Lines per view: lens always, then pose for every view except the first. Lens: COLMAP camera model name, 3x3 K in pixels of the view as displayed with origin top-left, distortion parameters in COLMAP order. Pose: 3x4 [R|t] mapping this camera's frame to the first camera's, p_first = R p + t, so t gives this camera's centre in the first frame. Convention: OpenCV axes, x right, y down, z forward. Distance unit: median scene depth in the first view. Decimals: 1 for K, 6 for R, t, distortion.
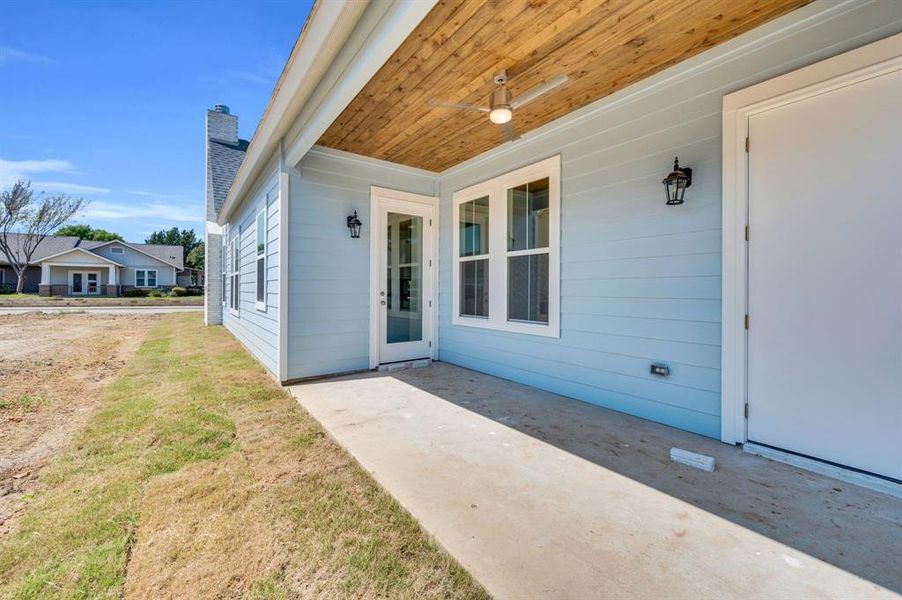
lens RADIAL K [[373.0, 0, 450.1], [0, 373.0, 291.5], [0, 0, 1]] dist [0.000440, 0.000275]
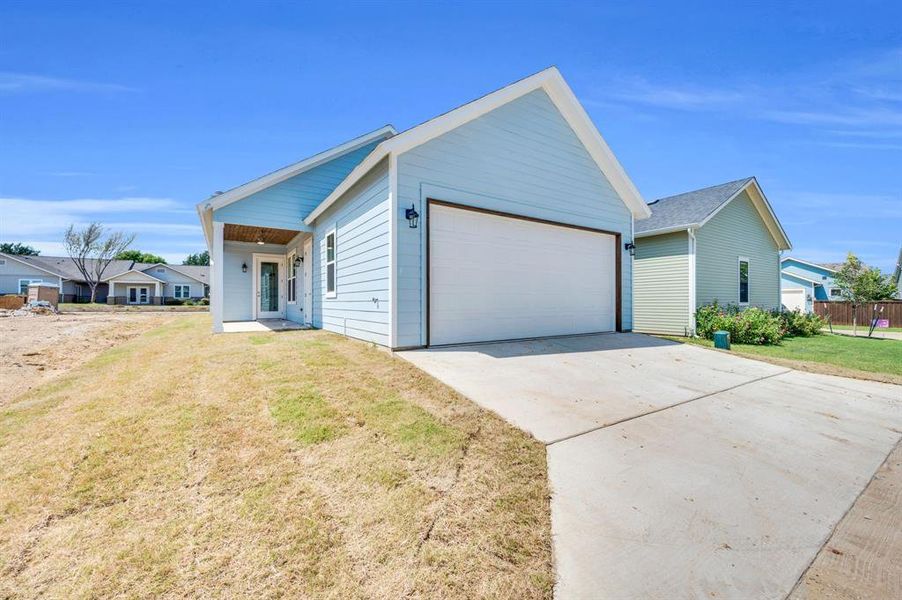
lens RADIAL K [[355.0, 0, 451.0], [0, 355.0, 300.0], [0, 0, 1]] dist [-0.000091, -0.000070]
pose [[0.999107, -0.006632, -0.041720, 0.213877], [0.006179, 0.999921, -0.010966, 0.015813], [0.041789, 0.010698, 0.999069, -0.244660]]
